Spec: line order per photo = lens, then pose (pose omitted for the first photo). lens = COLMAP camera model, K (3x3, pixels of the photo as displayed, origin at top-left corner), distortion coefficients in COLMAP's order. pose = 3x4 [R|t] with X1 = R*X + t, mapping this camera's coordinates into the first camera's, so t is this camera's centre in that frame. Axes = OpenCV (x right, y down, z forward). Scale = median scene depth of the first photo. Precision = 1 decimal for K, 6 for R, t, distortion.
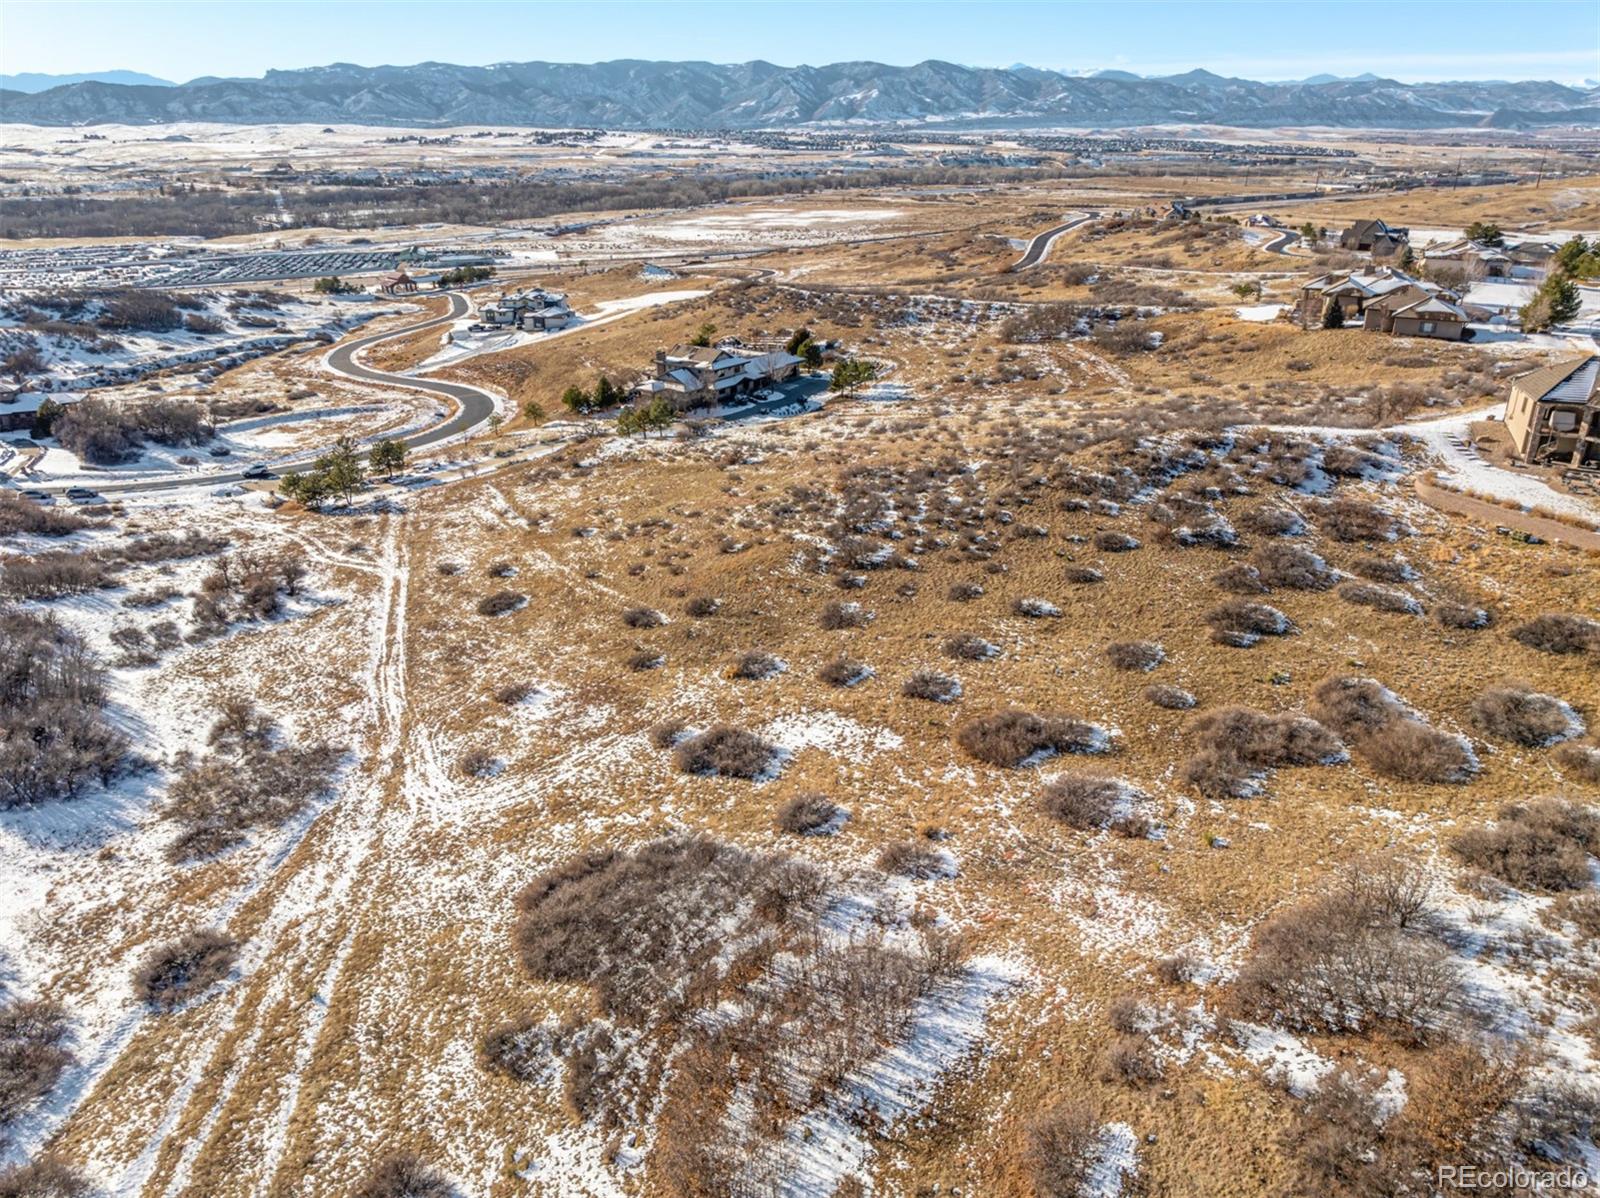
lens RADIAL K [[1128.5, 0, 799.4], [0, 1128.5, 589.6], [0, 0, 1]] dist [-0.037256, 0.000089]
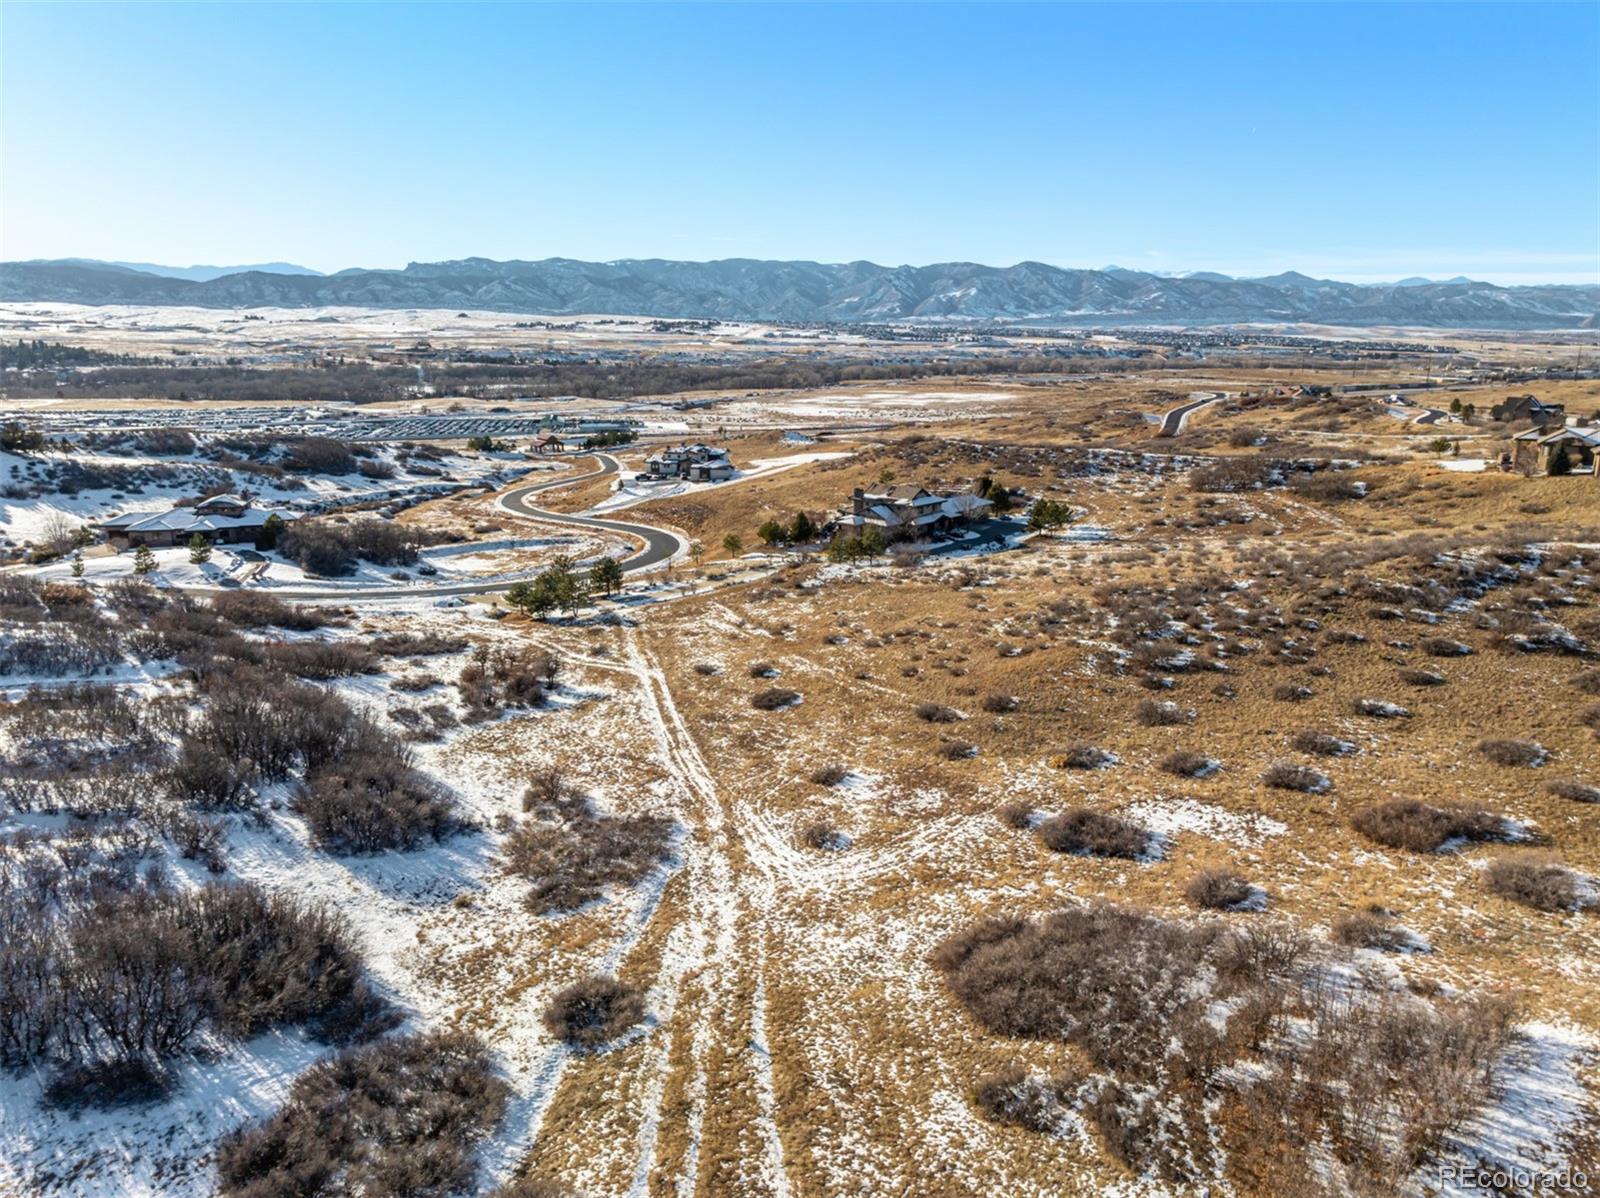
lens RADIAL K [[1128.5, 0, 793.0], [0, 1128.5, 594.7], [0, 0, 1]] dist [-0.037256, 0.000089]
pose [[0.996429, 0.030038, -0.078908, -0.165189], [-0.041940, 0.987211, -0.153802, 0.068675], [0.073279, 0.156562, 0.984946, 0.017105]]
